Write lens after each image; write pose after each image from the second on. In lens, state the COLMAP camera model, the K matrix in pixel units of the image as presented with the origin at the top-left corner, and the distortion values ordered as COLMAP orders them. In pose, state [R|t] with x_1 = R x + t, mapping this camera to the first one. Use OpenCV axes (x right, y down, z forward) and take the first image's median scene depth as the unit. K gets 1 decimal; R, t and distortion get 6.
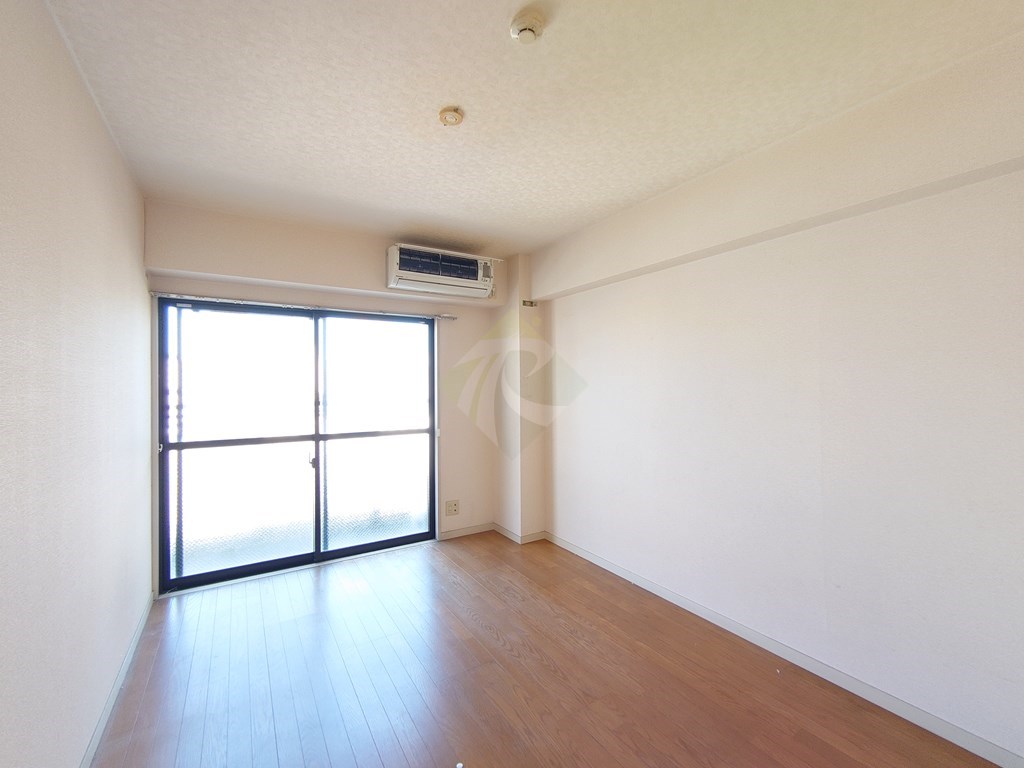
lens RADIAL K [[438.1, 0, 511.2], [0, 438.1, 384.6], [0, 0, 1]] dist [0.004110, -0.001595]
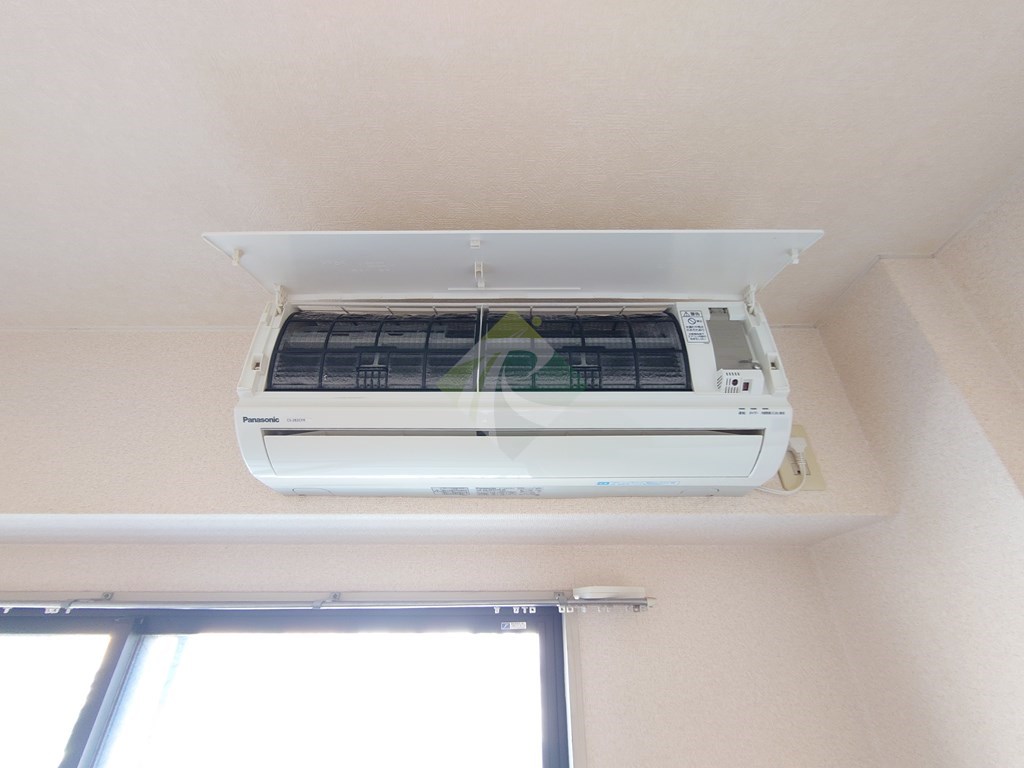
lens RADIAL K [[438.1, 0, 511.5], [0, 438.1, 390.4], [0, 0, 1]] dist [0.004110, -0.001595]
pose [[0.844180, -0.263314, -0.466933, -0.053801], [-0.009266, 0.863748, -0.503839, -0.141359], [0.535980, 0.429657, 0.726718, 0.811996]]
